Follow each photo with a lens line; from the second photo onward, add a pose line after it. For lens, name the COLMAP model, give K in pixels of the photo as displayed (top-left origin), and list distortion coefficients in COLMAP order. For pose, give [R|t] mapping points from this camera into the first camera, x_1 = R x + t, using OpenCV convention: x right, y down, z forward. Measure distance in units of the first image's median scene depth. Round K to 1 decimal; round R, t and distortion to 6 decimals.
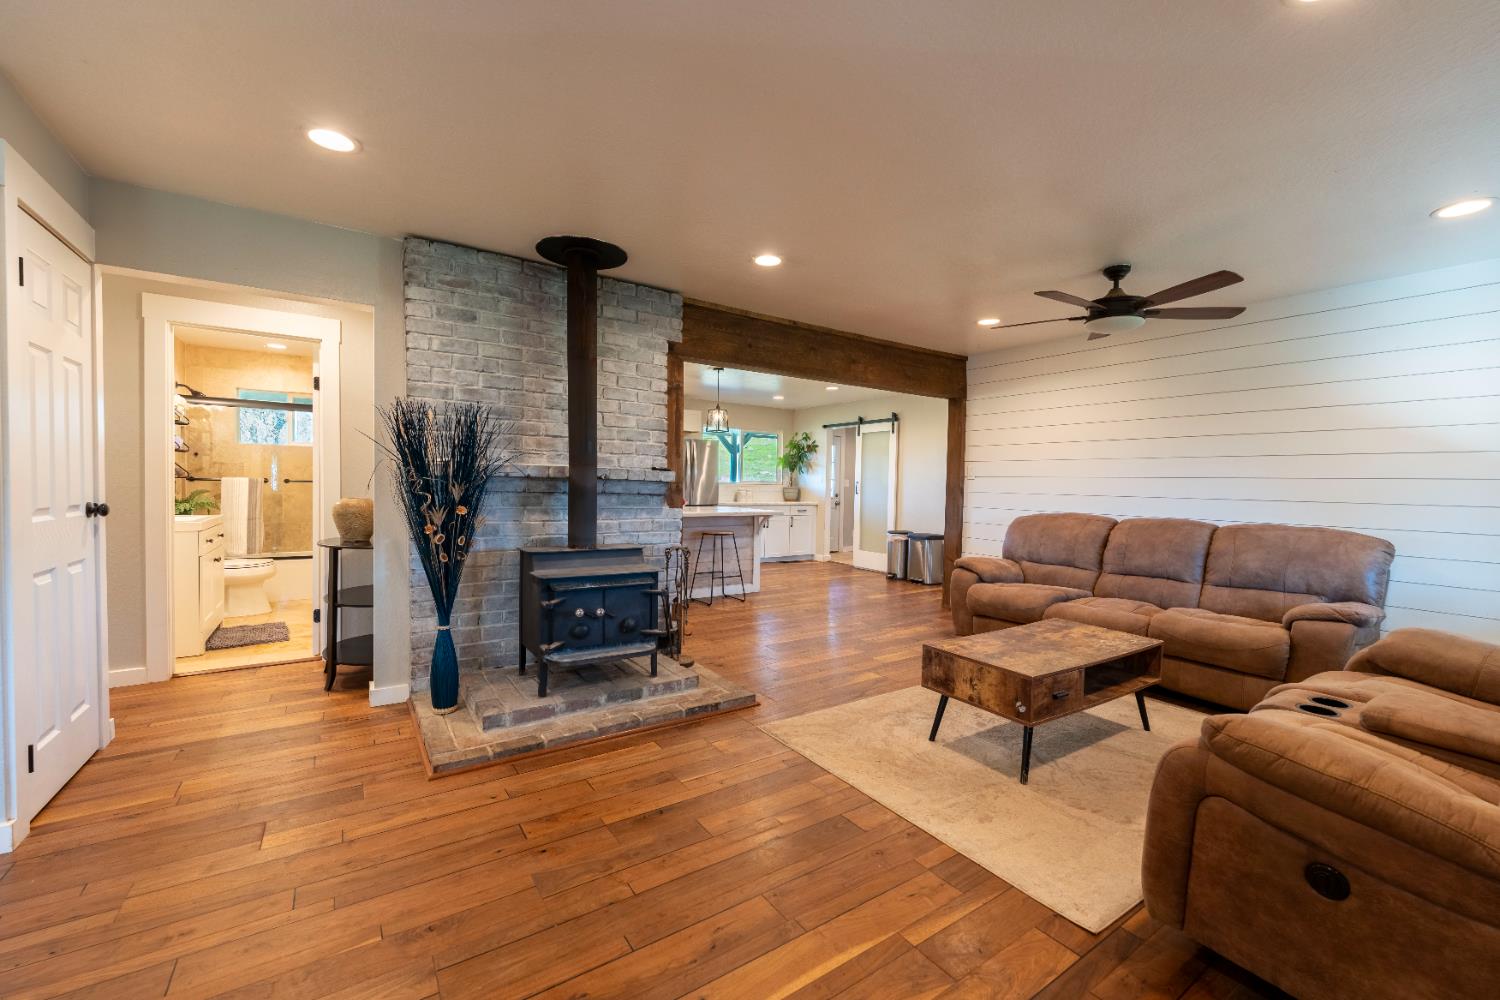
lens RADIAL K [[604.1, 0, 748.3], [0, 604.1, 500.6], [0, 0, 1]] dist [-0.004651, 0.001141]
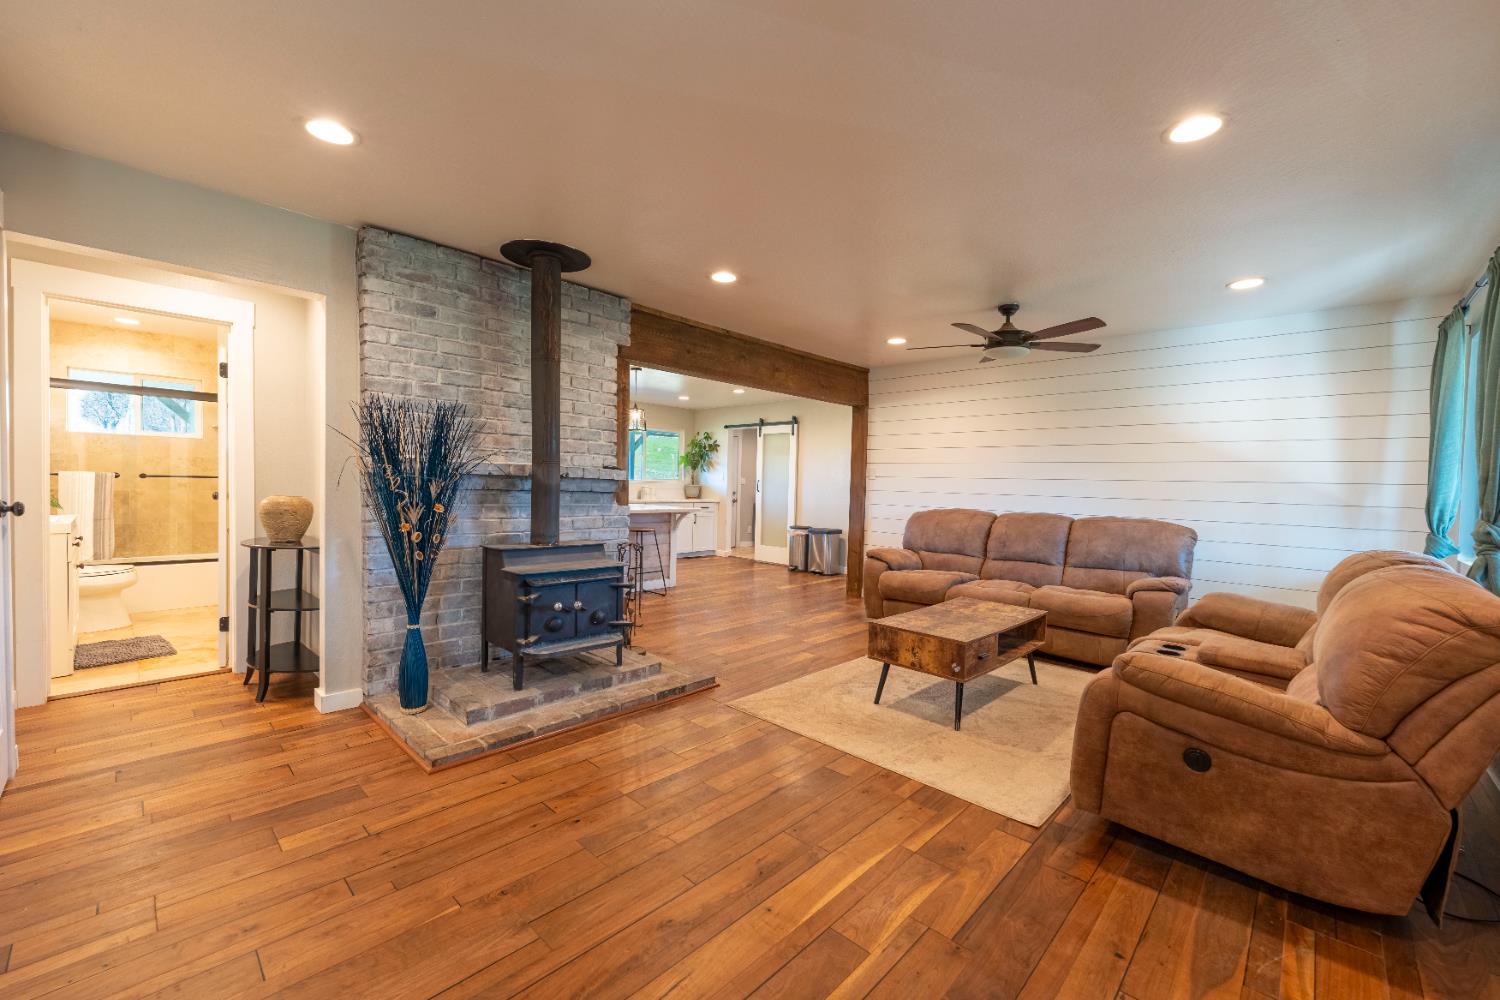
lens RADIAL K [[604.1, 0, 749.3], [0, 604.1, 500.0], [0, 0, 1]] dist [-0.004651, 0.001141]
pose [[0.977158, -0.000764, 0.212511, -0.159281], [0.000034, 0.999994, 0.003440, -0.000615], [-0.212512, -0.003354, 0.977153, -0.075372]]
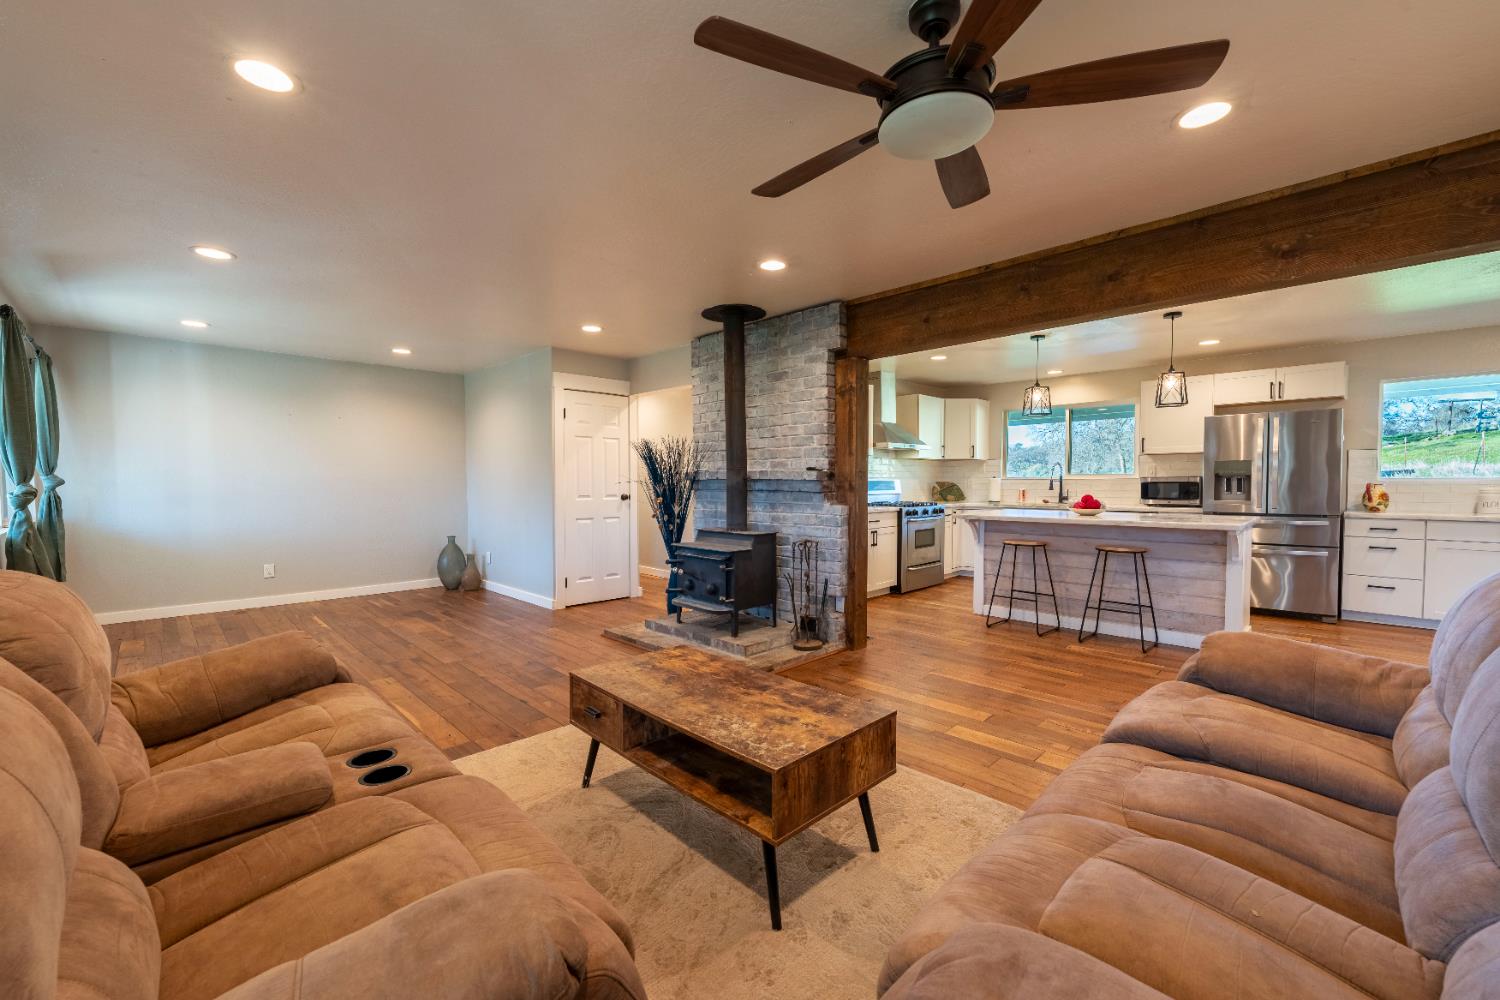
lens RADIAL K [[604.1, 0, 743.4], [0, 604.1, 498.2], [0, 0, 1]] dist [-0.004651, 0.001141]
pose [[0.179750, 0.006887, -0.983688, 1.082377], [-0.021786, 0.999758, 0.003018, 0.000765], [0.983471, 0.020888, 0.179856, 0.798176]]
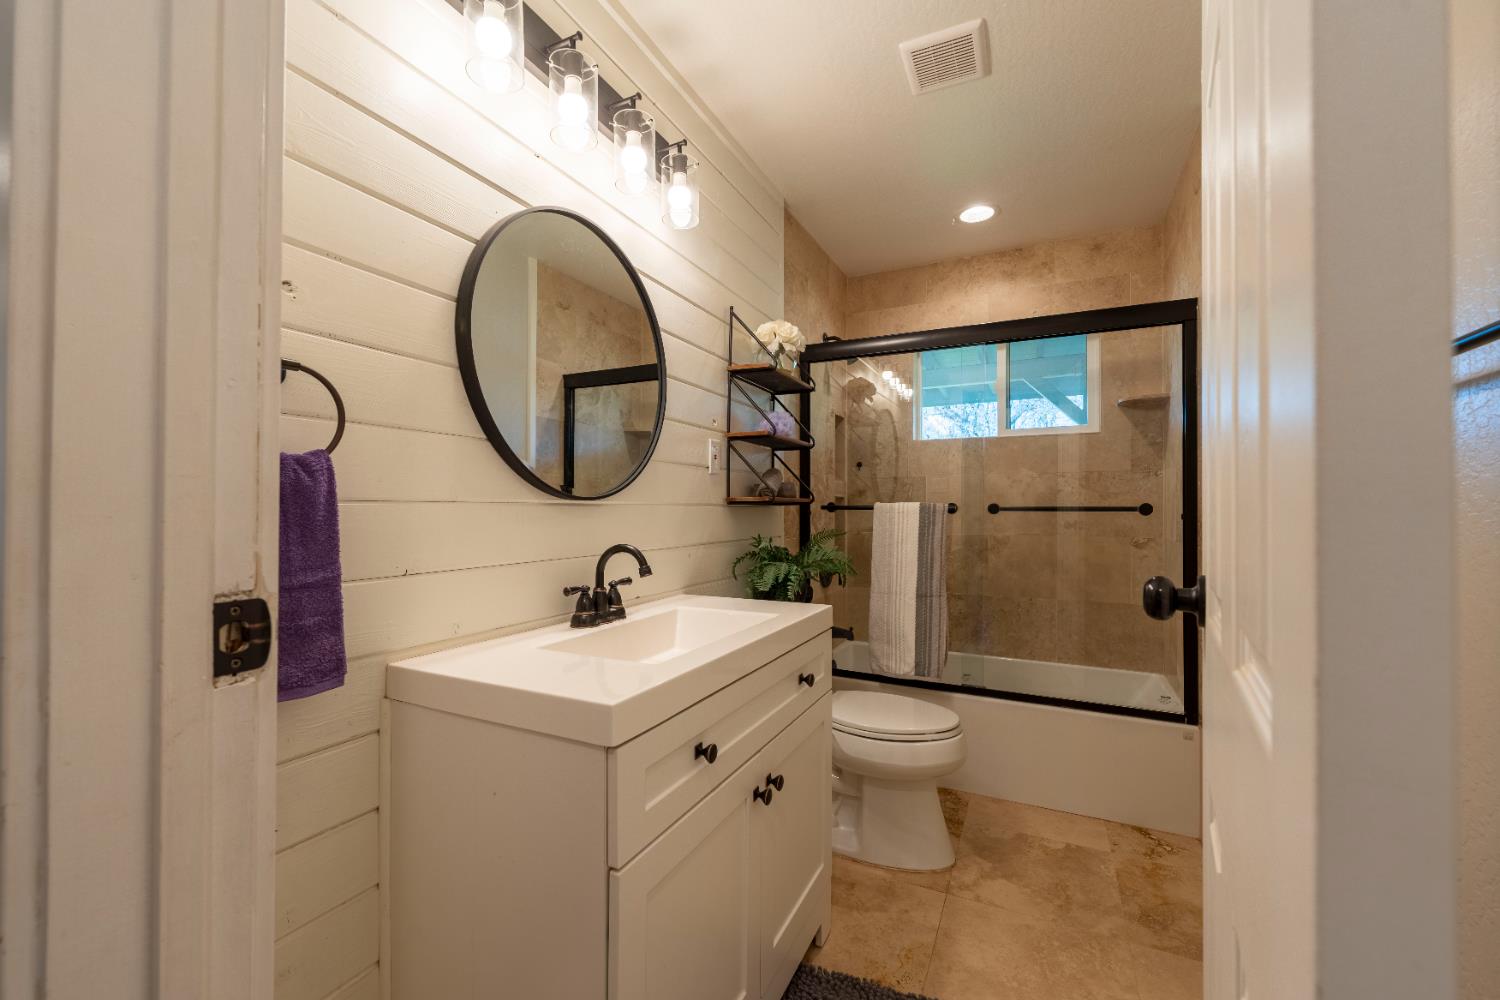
lens RADIAL K [[604.1, 0, 744.2], [0, 604.1, 501.9], [0, 0, 1]] dist [-0.004651, 0.001141]
pose [[0.492785, -0.024517, -0.869805, -0.857107], [-0.020844, 0.998984, -0.039967, -0.028997], [0.869901, 0.037825, 0.491773, 1.132034]]
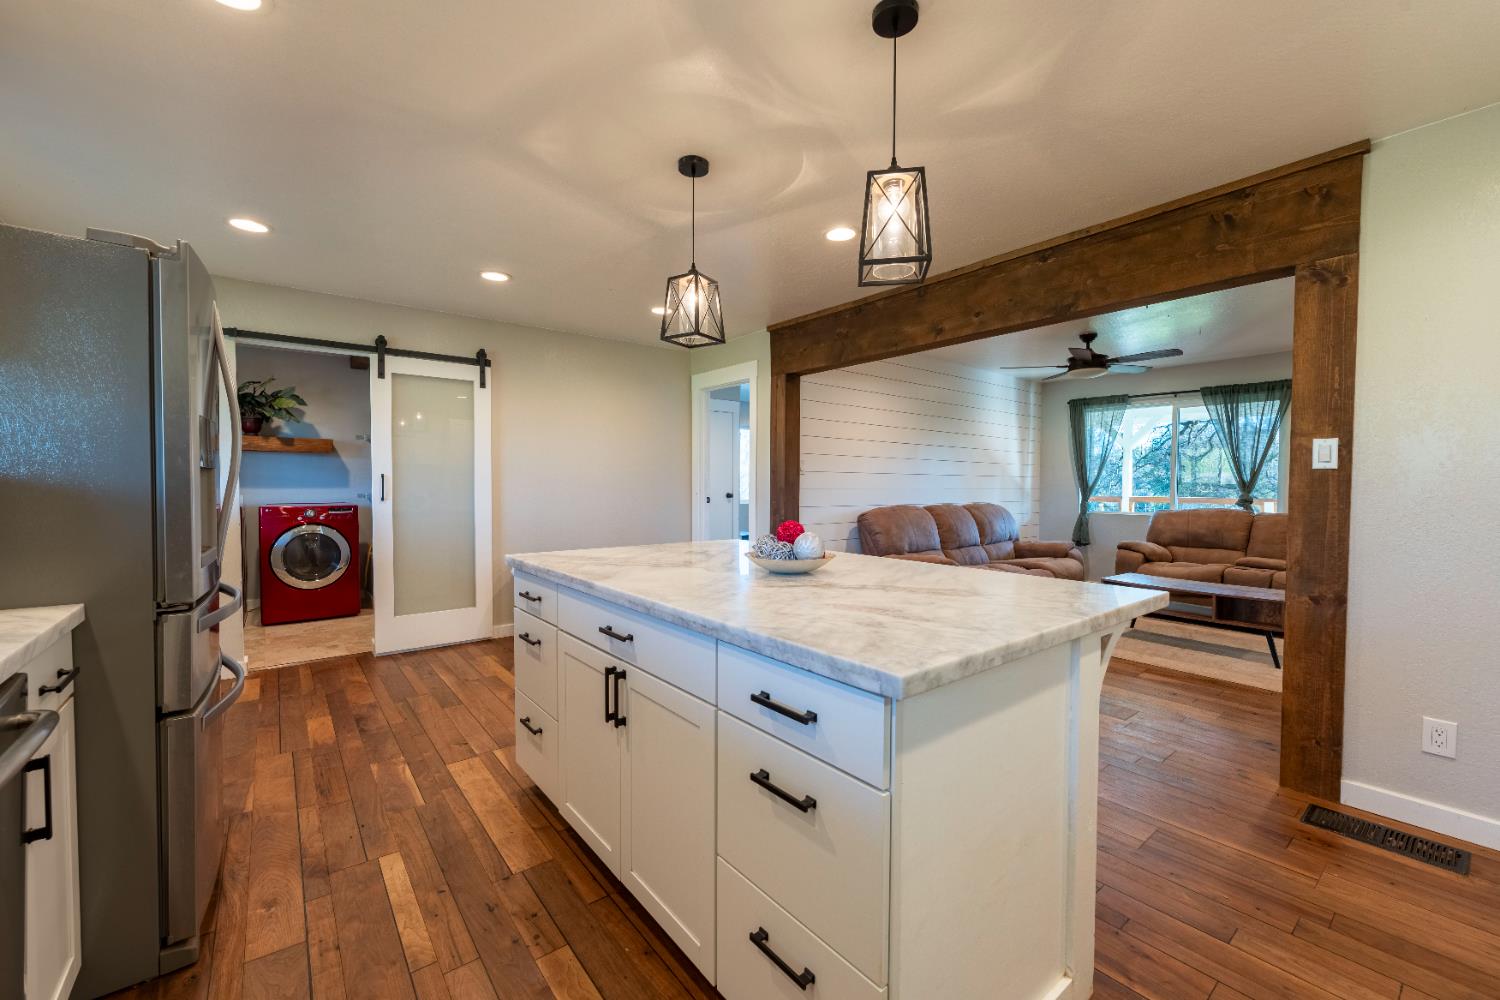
lens RADIAL K [[604.1, 0, 749.7], [0, 604.1, 499.8], [0, 0, 1]] dist [-0.004651, 0.001141]
pose [[-0.076476, -0.046649, 0.995980, -0.839161], [0.021799, 0.998588, 0.048445, -0.073208], [-0.996833, 0.025416, -0.075351, 1.991194]]
